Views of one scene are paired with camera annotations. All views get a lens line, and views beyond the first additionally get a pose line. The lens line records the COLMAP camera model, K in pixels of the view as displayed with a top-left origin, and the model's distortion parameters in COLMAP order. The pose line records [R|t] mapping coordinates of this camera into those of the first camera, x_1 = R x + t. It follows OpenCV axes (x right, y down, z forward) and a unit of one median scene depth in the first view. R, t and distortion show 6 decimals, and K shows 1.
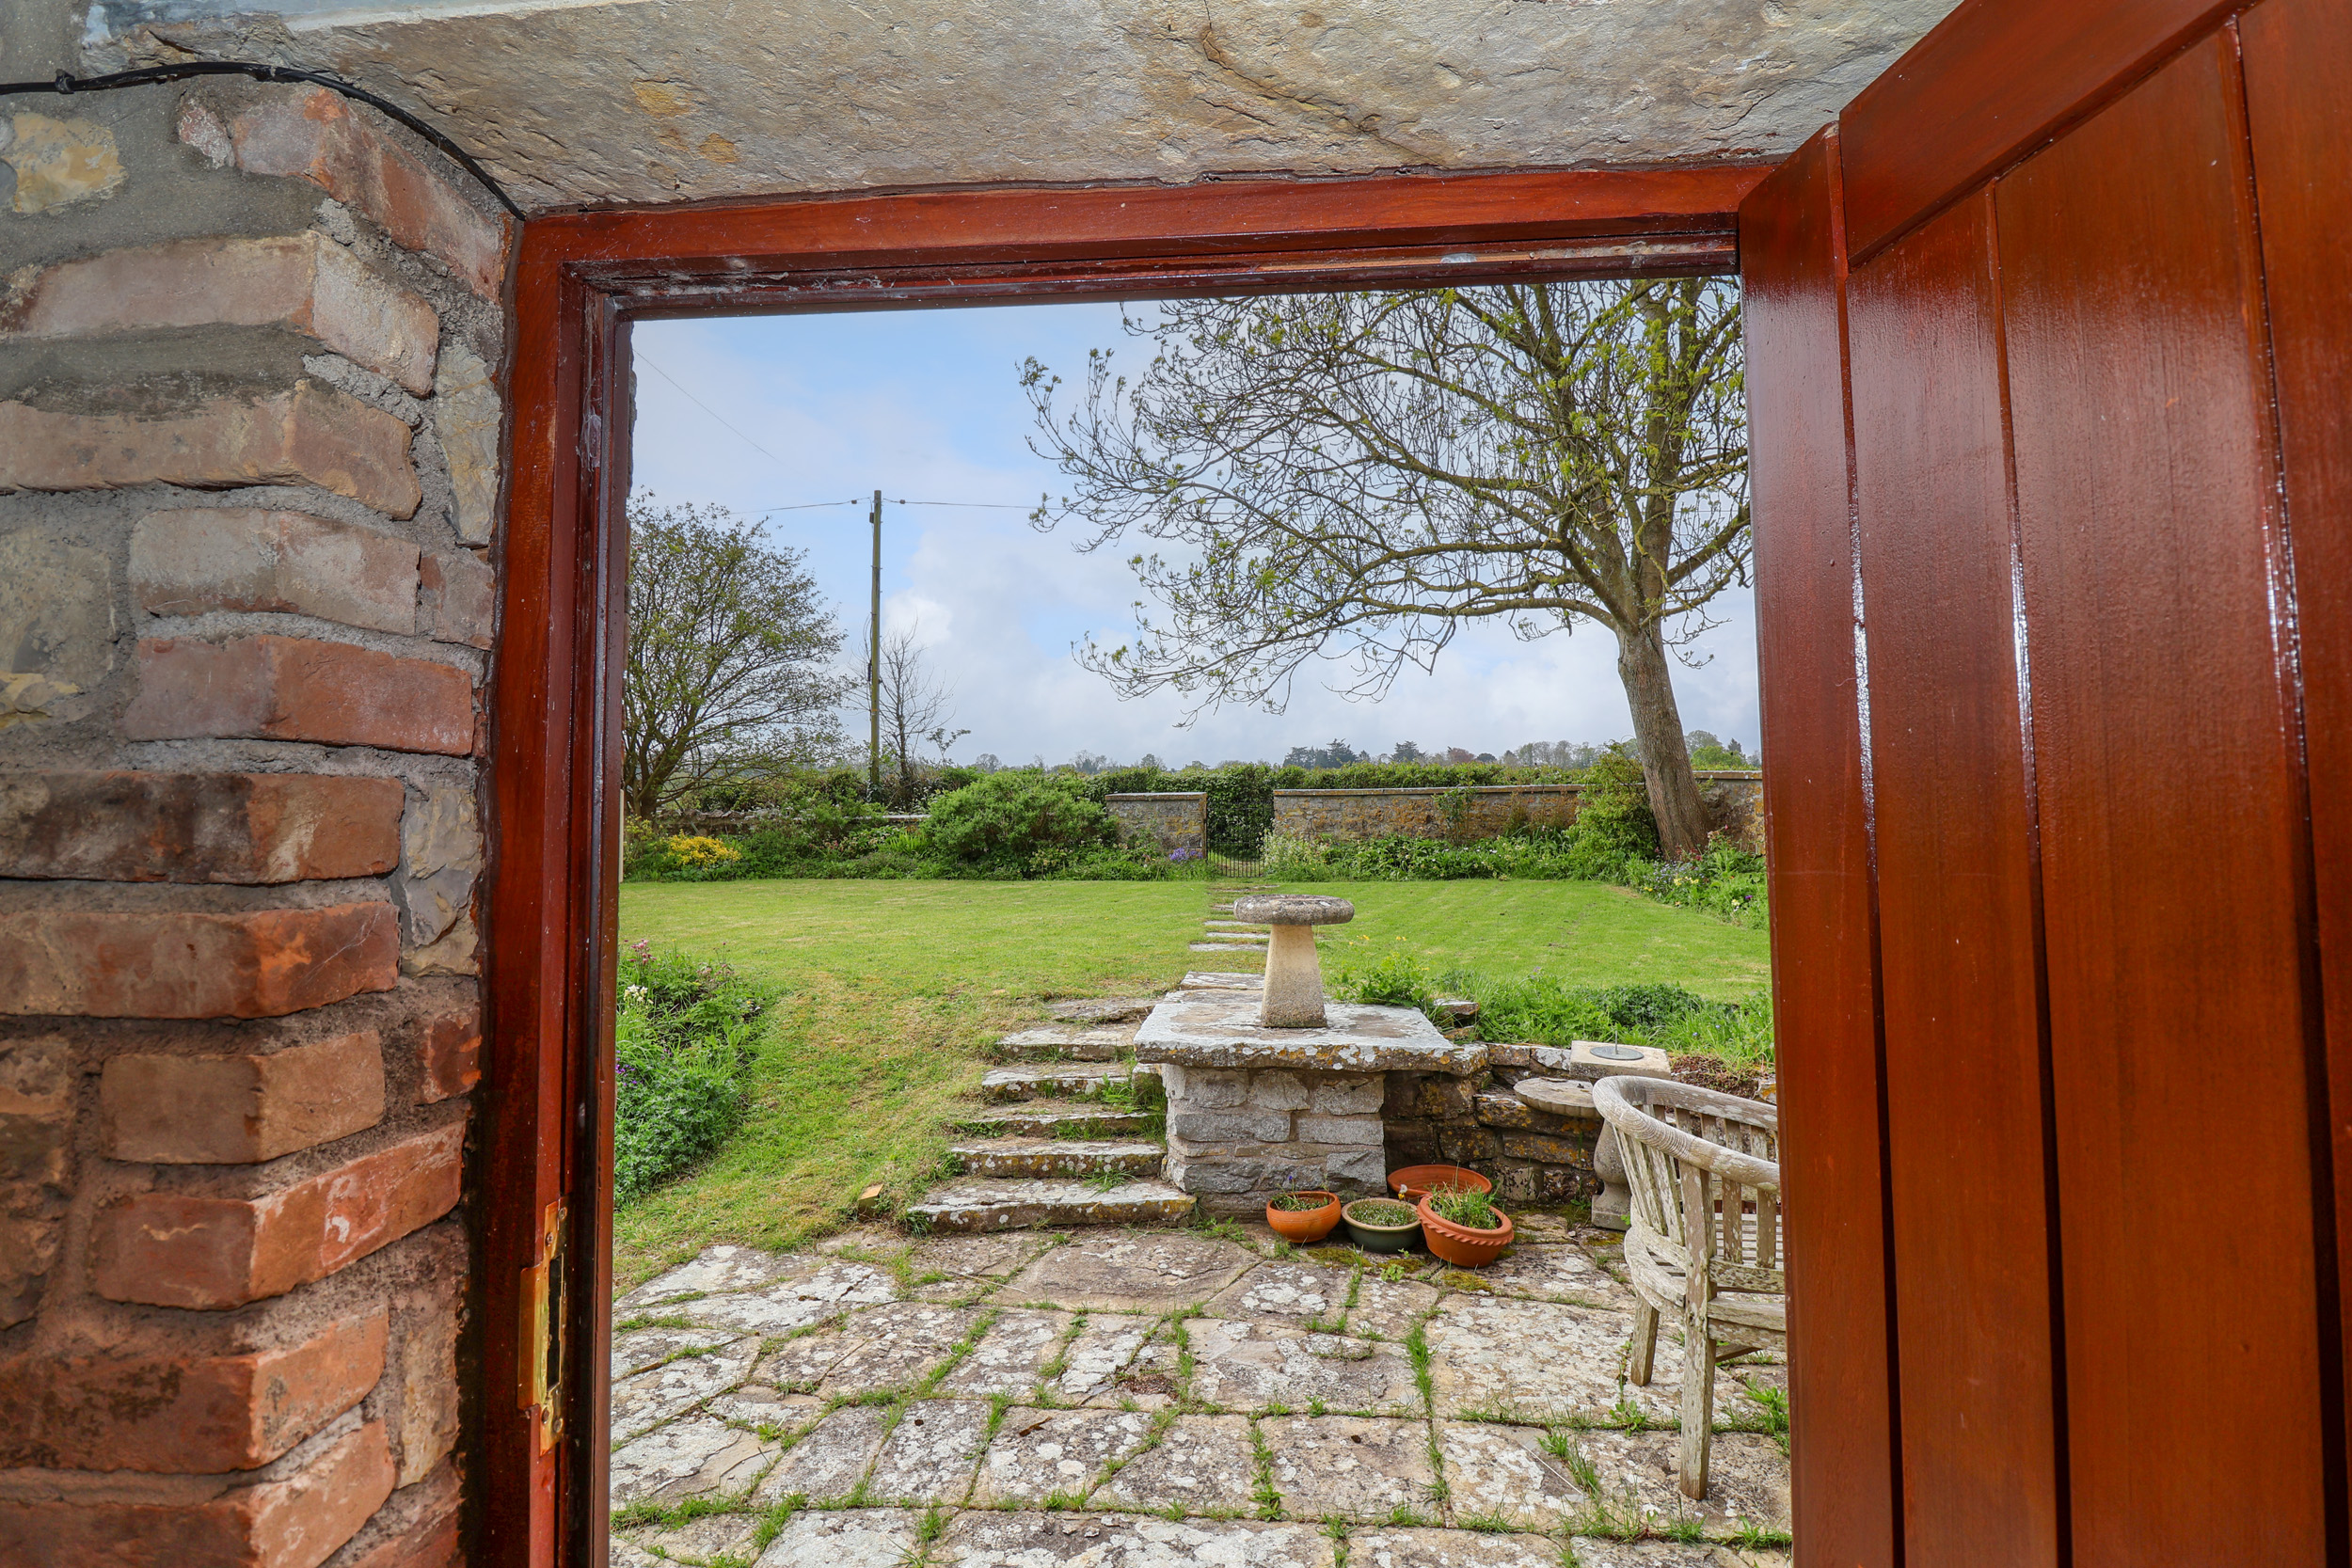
lens RADIAL K [[1101.6, 0, 1192.7], [0, 1101.6, 753.0], [0, 0, 1]] dist [-0.000267, -0.013479]
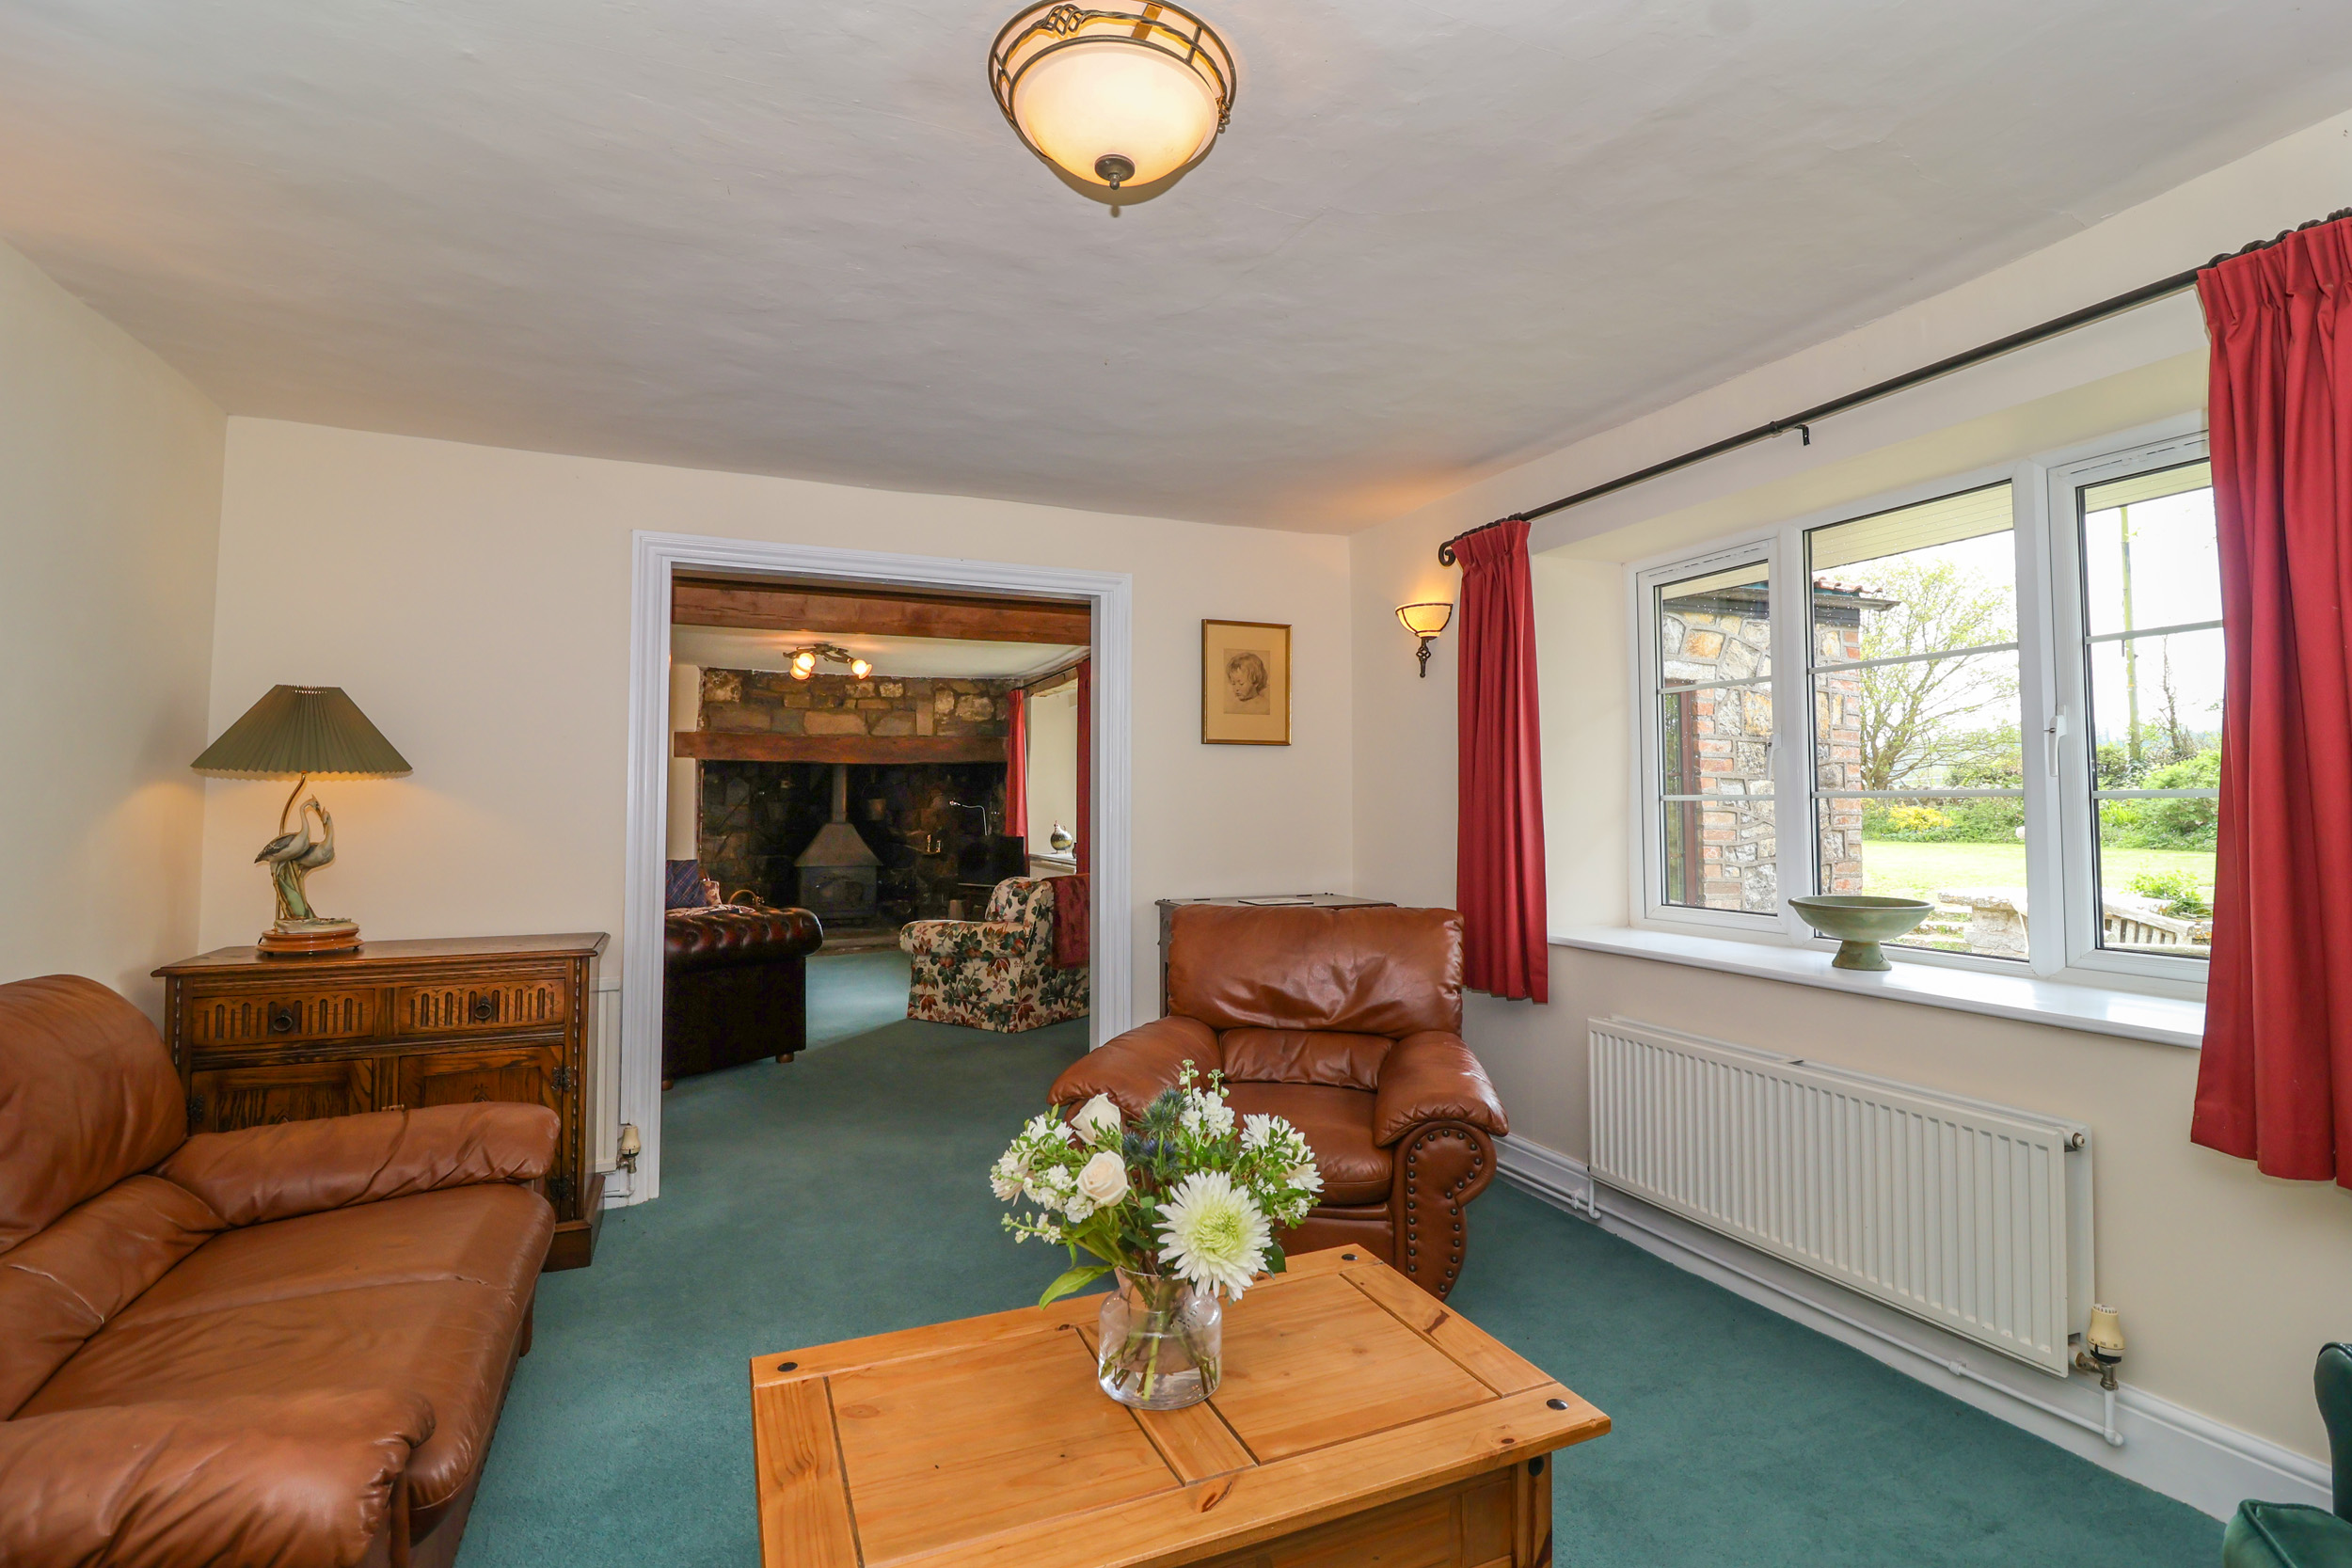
lens RADIAL K [[1084.5, 0, 1194.0], [0, 1084.5, 754.2], [0, 0, 1]] dist [-0.000595, -0.015093]
pose [[0.447650, -0.032952, -0.893601, 0.917231], [0.047956, 0.998767, -0.012807, -0.022279], [0.892922, -0.037120, 0.448679, -0.895586]]
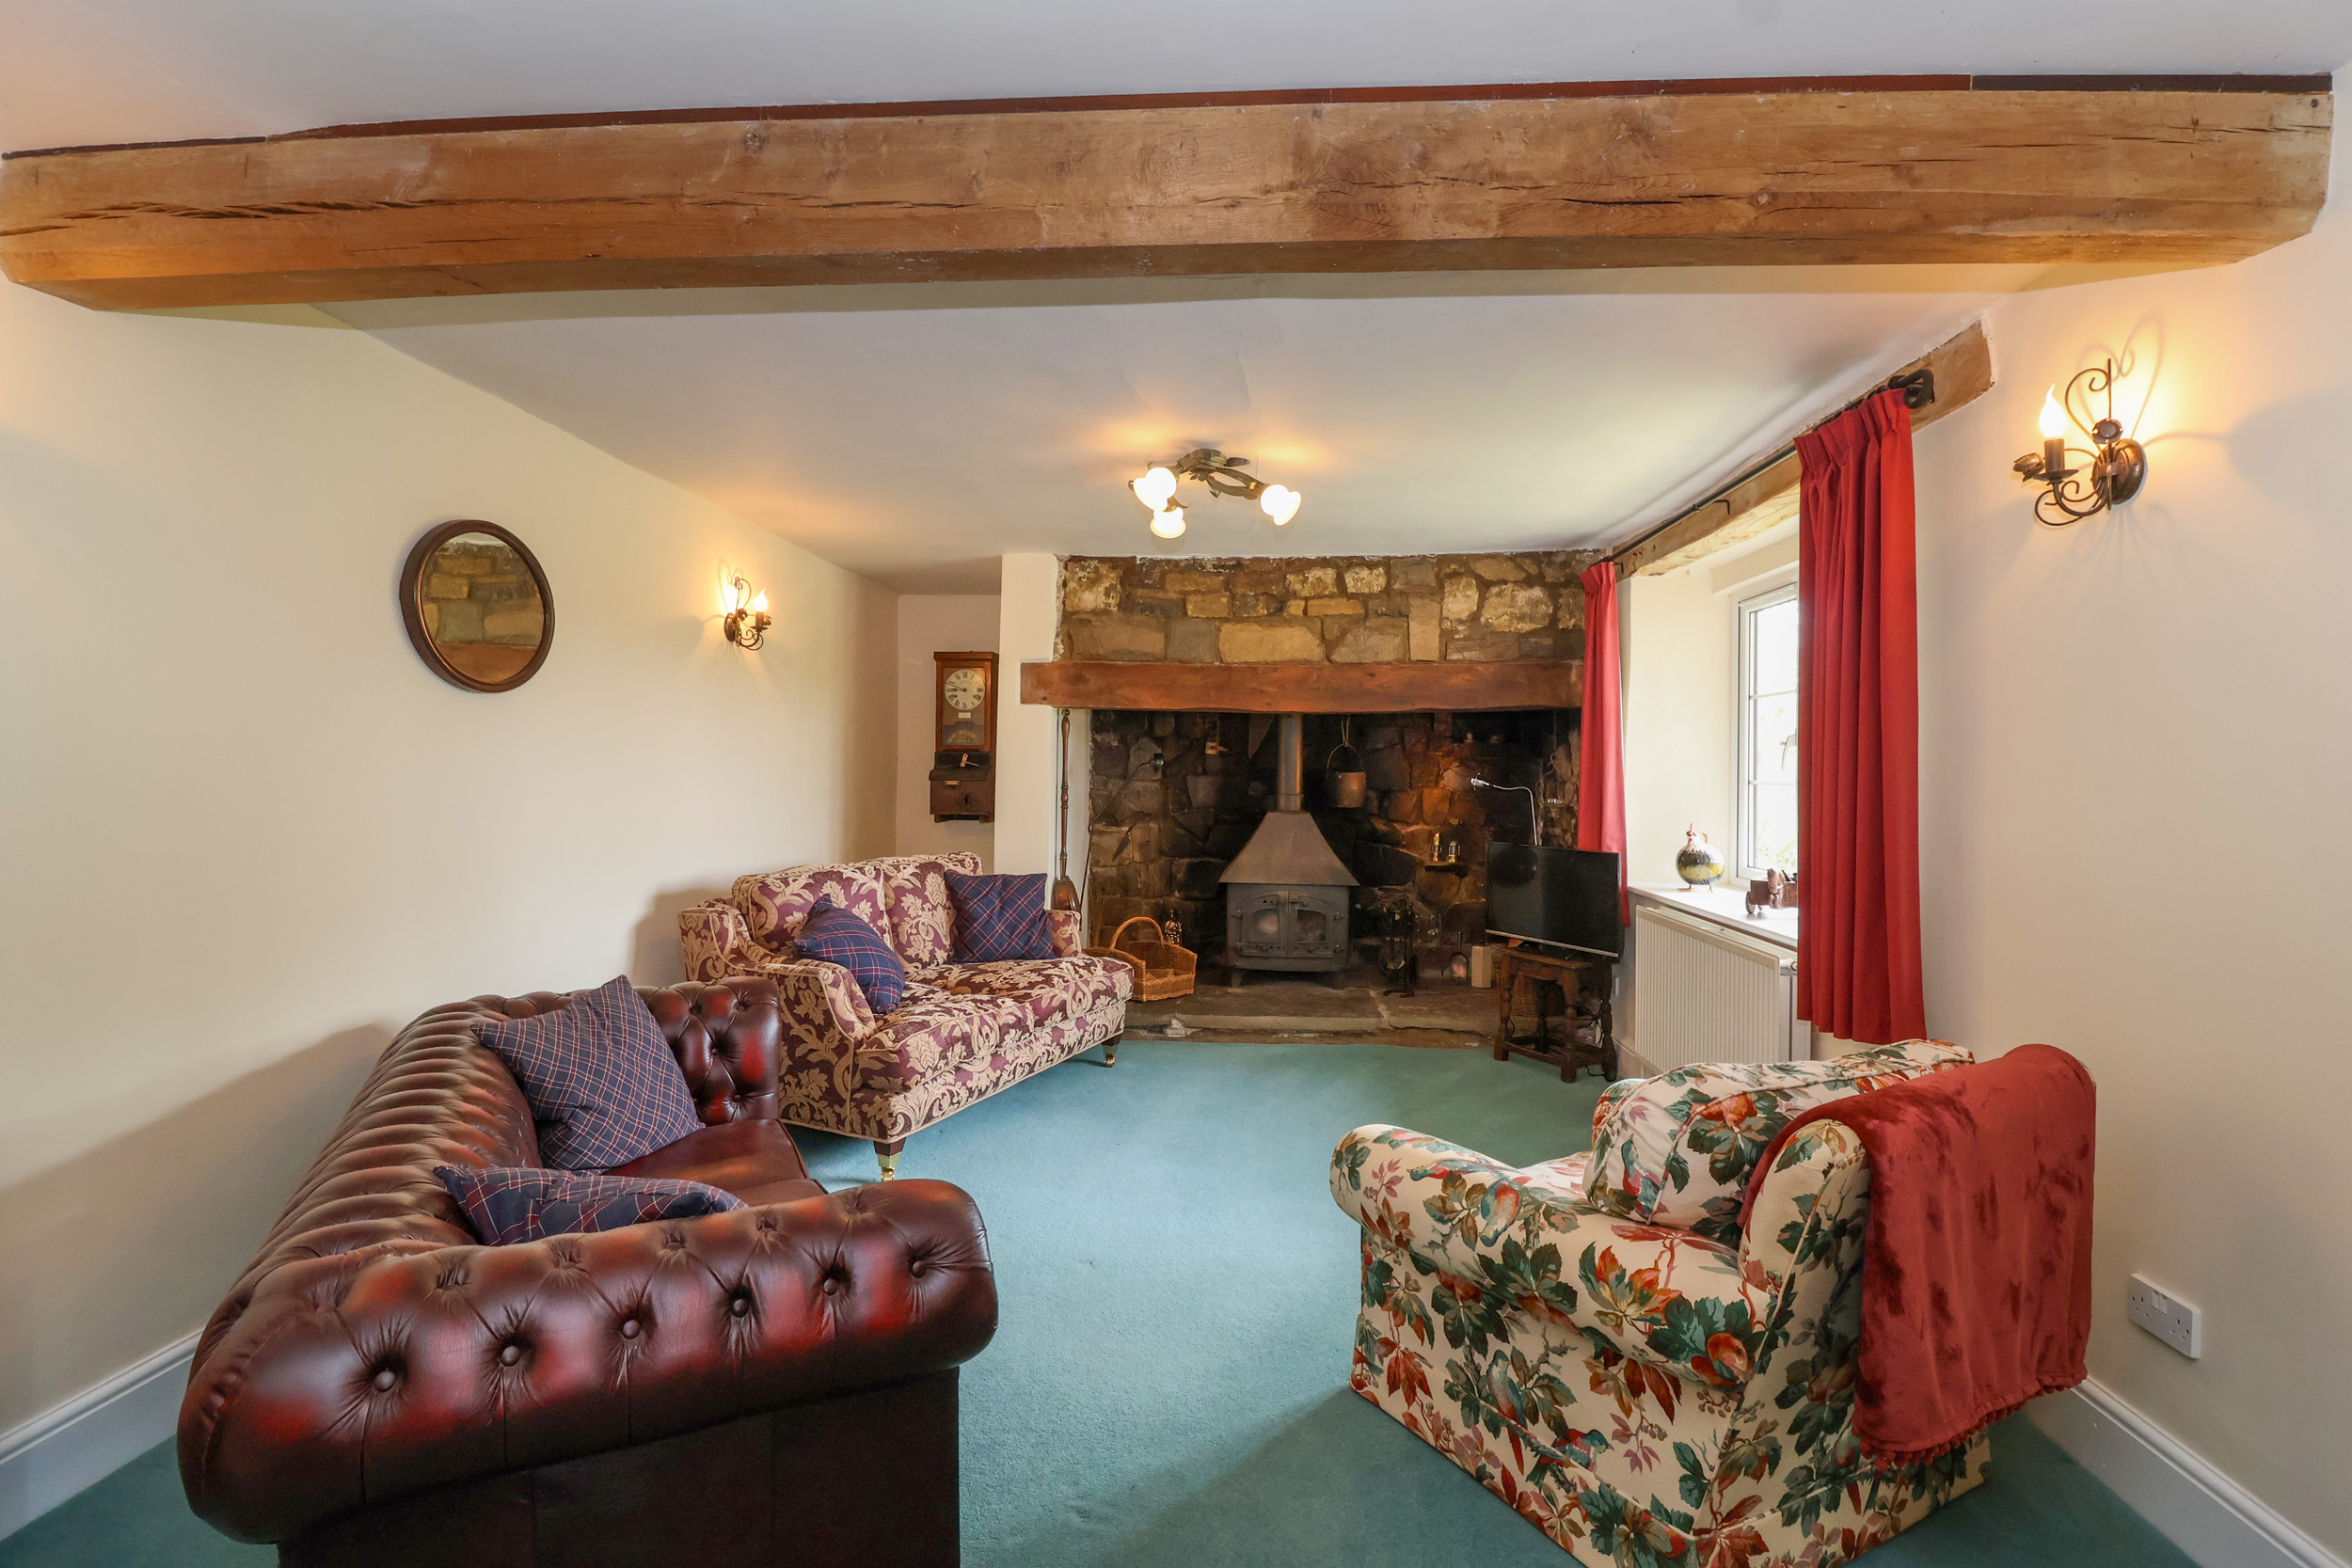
lens RADIAL K [[1101.6, 0, 1192.7], [0, 1101.6, 753.0], [0, 0, 1]] dist [-0.000267, -0.013479]
pose [[-0.007252, -0.002710, -0.999970, 0.121854], [0.047800, 0.998852, -0.003053, -0.019990], [0.998831, -0.047820, -0.007114, -0.695572]]
